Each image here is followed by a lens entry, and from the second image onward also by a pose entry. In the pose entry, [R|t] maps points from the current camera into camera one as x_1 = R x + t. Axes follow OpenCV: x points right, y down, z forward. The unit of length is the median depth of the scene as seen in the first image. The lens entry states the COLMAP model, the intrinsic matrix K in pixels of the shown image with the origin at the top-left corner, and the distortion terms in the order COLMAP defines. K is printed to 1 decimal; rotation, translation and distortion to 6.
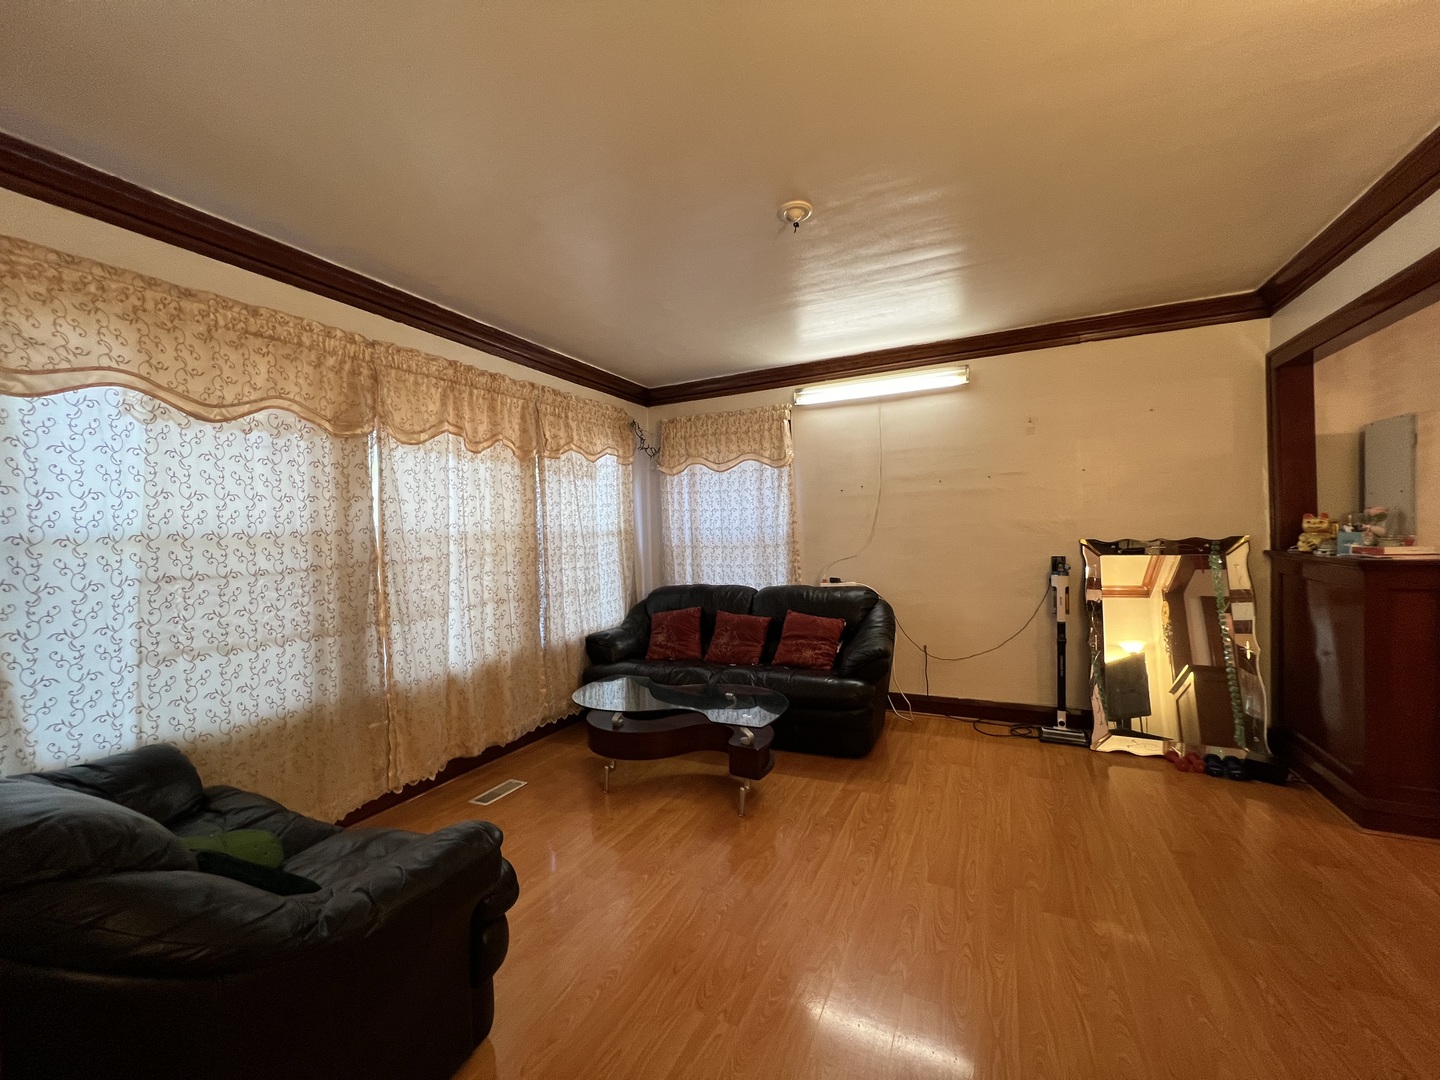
lens RADIAL K [[578.1, 0, 723.4], [0, 578.1, 541.8], [0, 0, 1]] dist [0.001065, 0.000512]
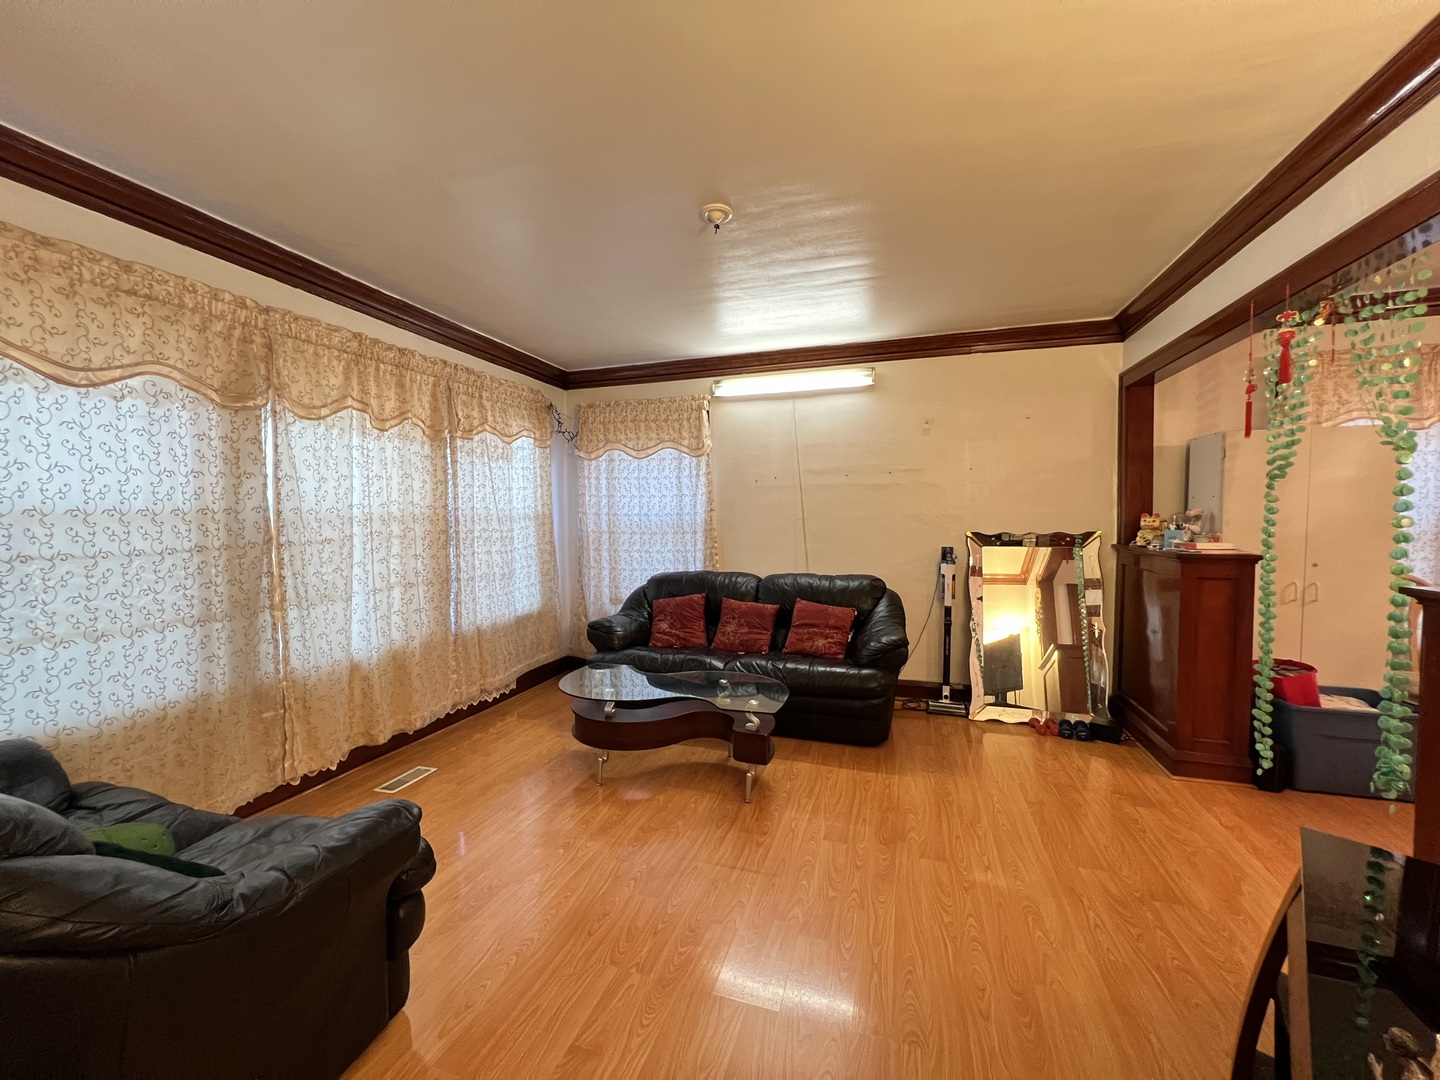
lens RADIAL K [[578.1, 0, 720.5], [0, 578.1, 541.5], [0, 0, 1]] dist [0.001065, 0.000512]
pose [[0.990456, 0.014816, 0.137029, -0.002020], [-0.018021, 0.999592, 0.022176, -0.002029], [-0.136645, -0.024434, 0.990319, -0.040437]]
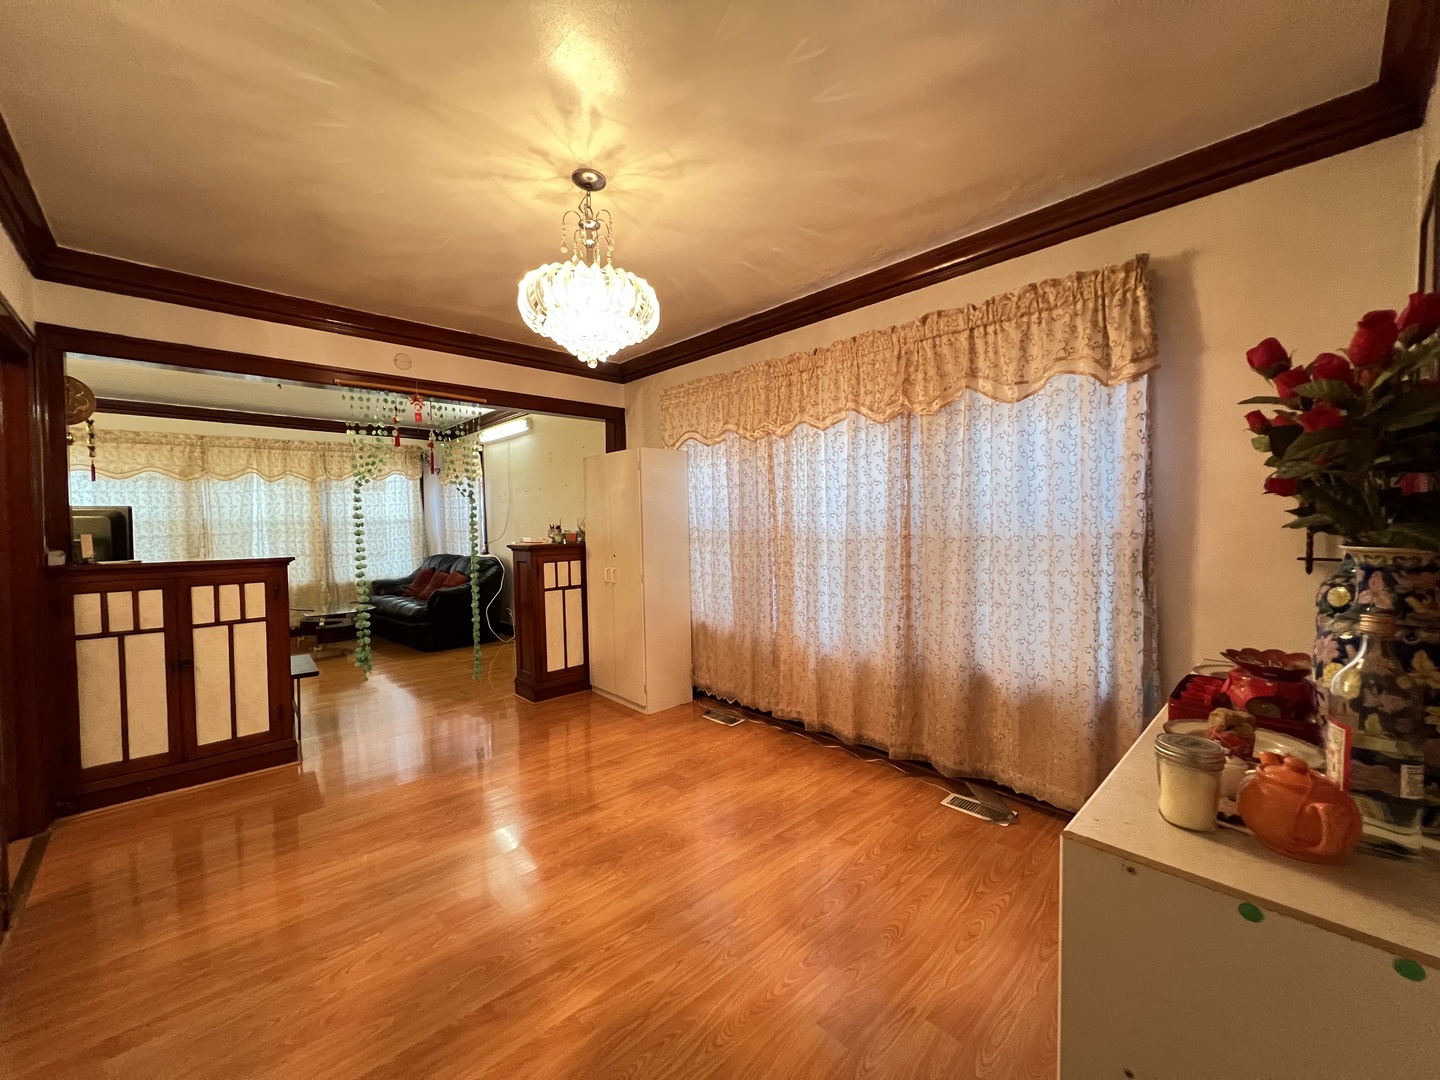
lens RADIAL K [[578.1, 0, 724.8], [0, 578.1, 541.1], [0, 0, 1]] dist [0.001065, 0.000512]
pose [[0.929982, 0.027152, -0.366602, 2.359154], [-0.016652, 0.999356, 0.031776, -0.048877], [0.367228, -0.023447, 0.929835, -0.398025]]
